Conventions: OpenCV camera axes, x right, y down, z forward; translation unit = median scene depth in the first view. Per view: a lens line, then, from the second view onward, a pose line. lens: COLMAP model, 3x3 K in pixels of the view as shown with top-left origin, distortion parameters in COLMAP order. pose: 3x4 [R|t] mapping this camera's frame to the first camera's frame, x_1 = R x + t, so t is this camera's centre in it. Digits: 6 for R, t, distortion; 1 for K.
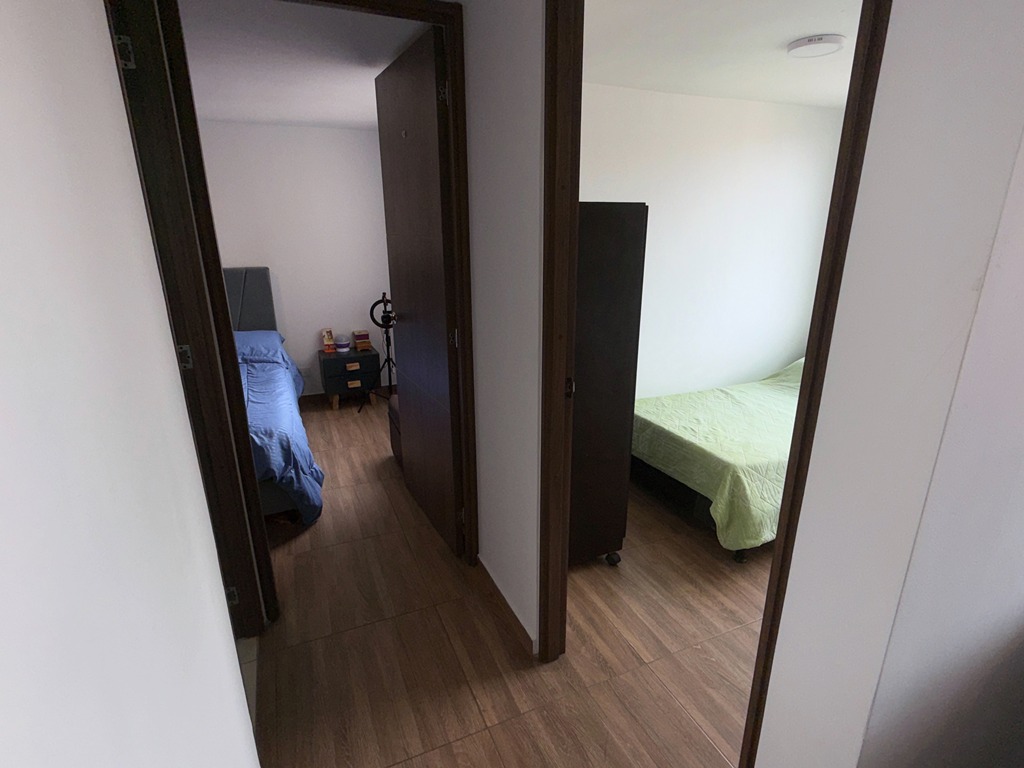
lens RADIAL K [[525.4, 0, 514.5], [0, 525.4, 388.3], [0, 0, 1]] dist [-0.001844, 0.000045]
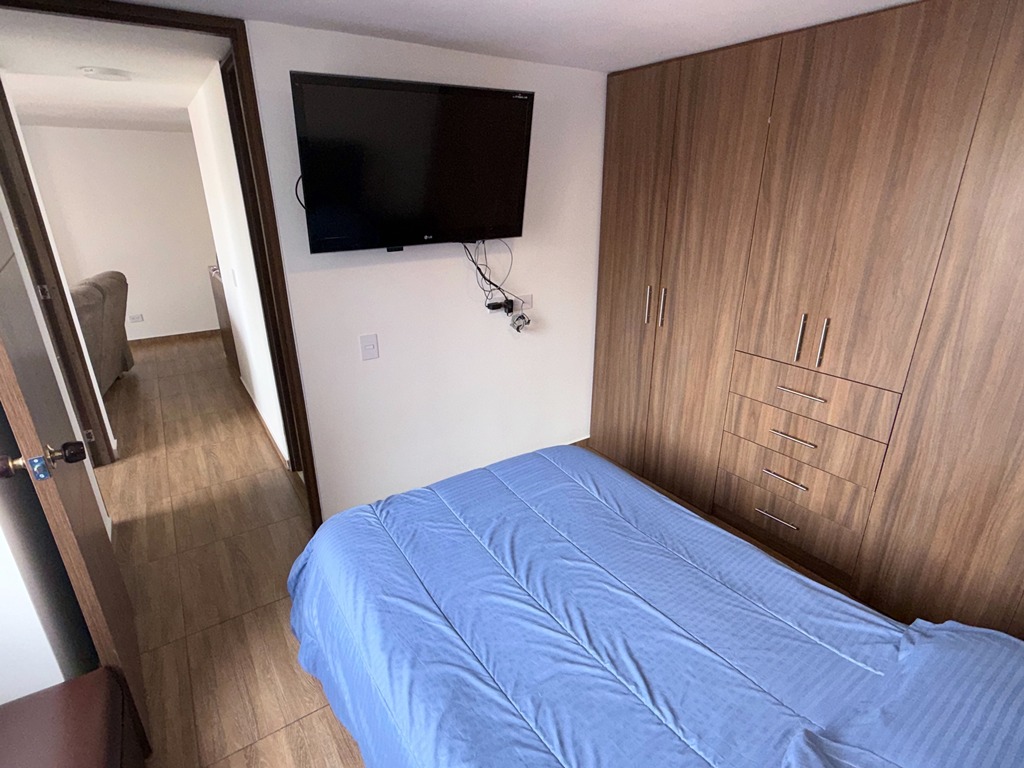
lens RADIAL K [[525.4, 0, 514.5], [0, 525.4, 388.3], [0, 0, 1]] dist [-0.001844, 0.000045]
pose [[-0.984749, 0.071506, -0.158610, -0.422400], [-0.043462, 0.781632, 0.622224, -0.364289], [0.168467, 0.619628, -0.766603, 1.036096]]
